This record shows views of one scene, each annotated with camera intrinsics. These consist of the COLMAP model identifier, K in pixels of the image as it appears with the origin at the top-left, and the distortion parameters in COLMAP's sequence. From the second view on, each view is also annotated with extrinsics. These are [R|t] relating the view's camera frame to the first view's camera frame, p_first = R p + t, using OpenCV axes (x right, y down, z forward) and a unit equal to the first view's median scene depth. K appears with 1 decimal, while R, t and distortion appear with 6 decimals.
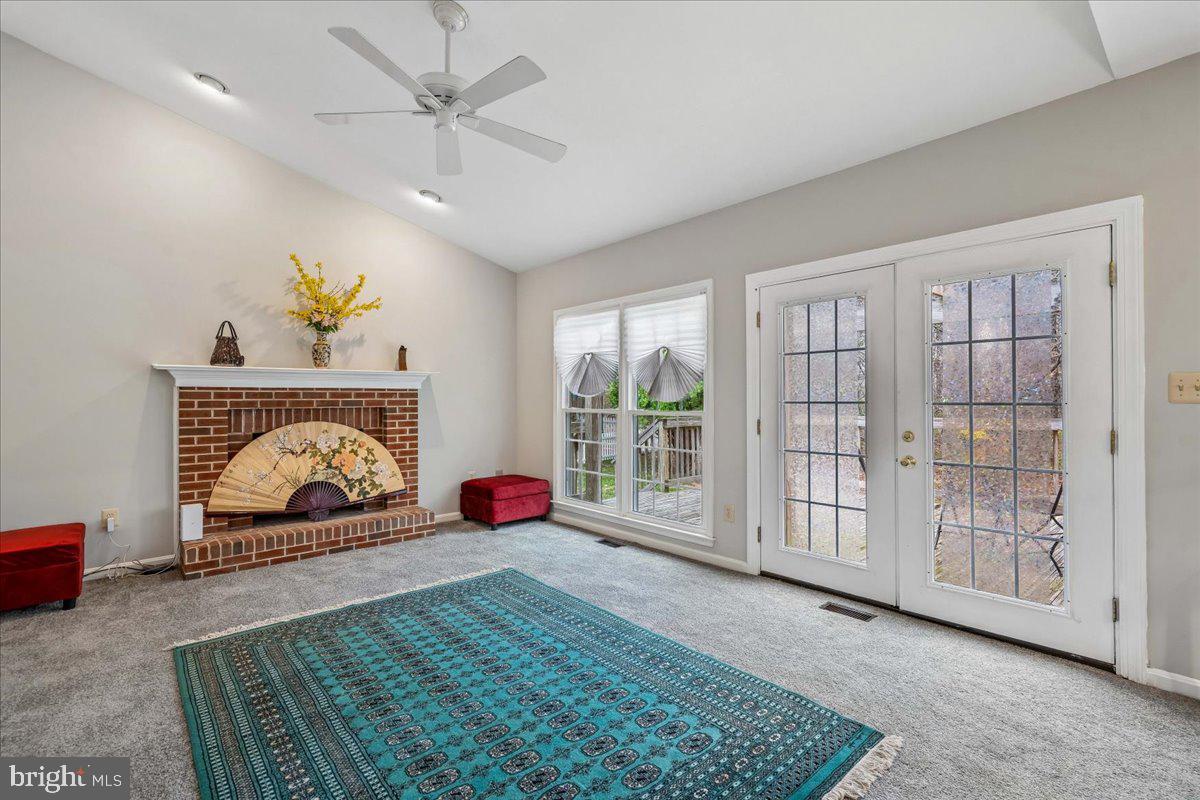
lens RADIAL K [[555.6, 0, 601.3], [0, 555.6, 393.0], [0, 0, 1]] dist [0.002033, 0.001733]
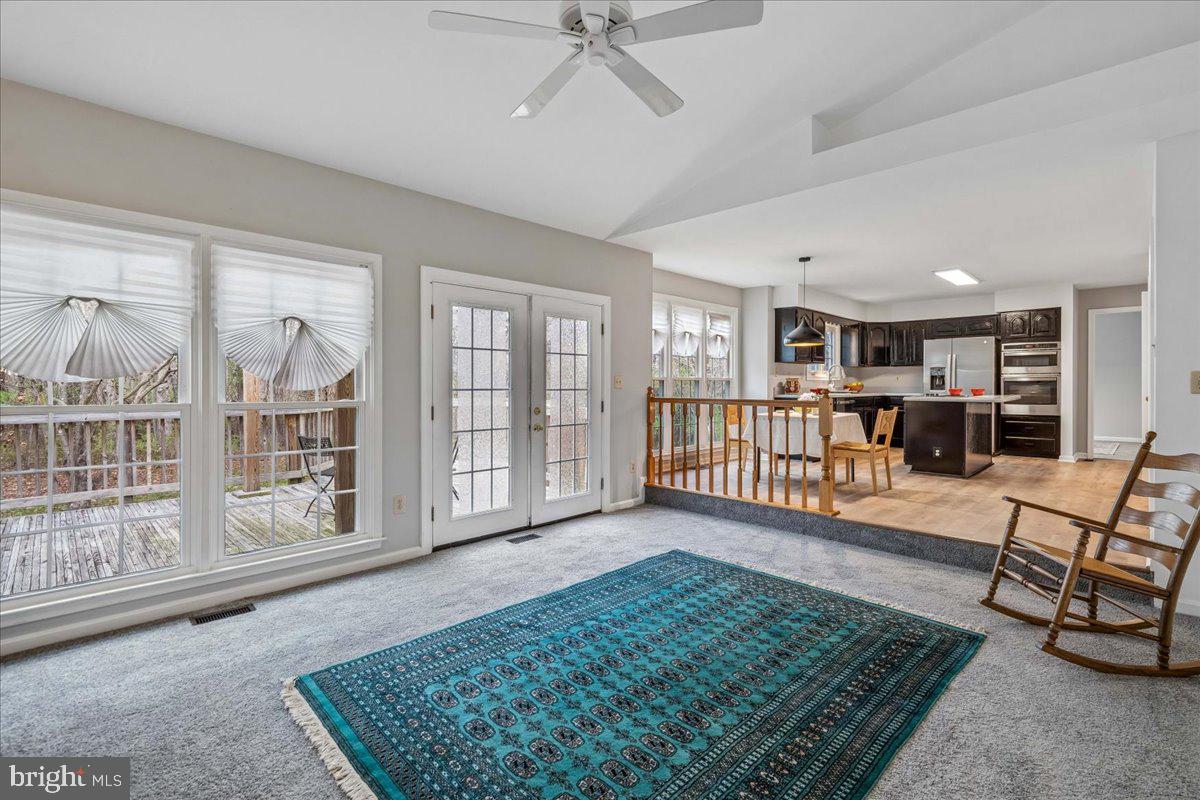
lens RADIAL K [[555.6, 0, 602.1], [0, 555.6, 392.9], [0, 0, 1]] dist [0.002033, 0.001733]
pose [[-0.085582, -0.010328, 0.996278, -0.712811], [-0.010525, 0.999900, 0.009461, 0.007901], [-0.996276, -0.009676, -0.085683, 0.685744]]
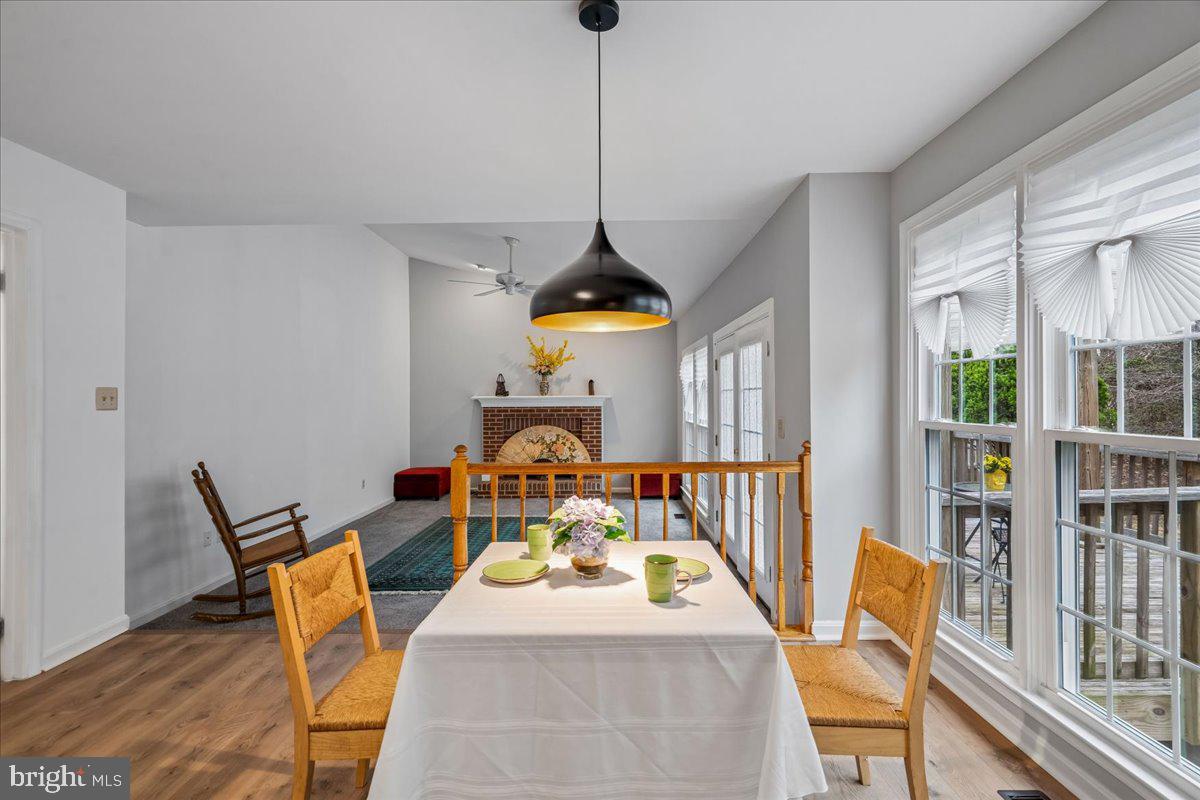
lens RADIAL K [[555.6, 0, 593.1], [0, 555.6, 393.4], [0, 0, 1]] dist [0.002033, 0.001733]
pose [[0.739397, -0.010754, -0.673183, 0.906283], [0.009182, 0.999941, -0.005889, -0.044062], [0.673207, -0.001826, 0.739452, -0.243837]]
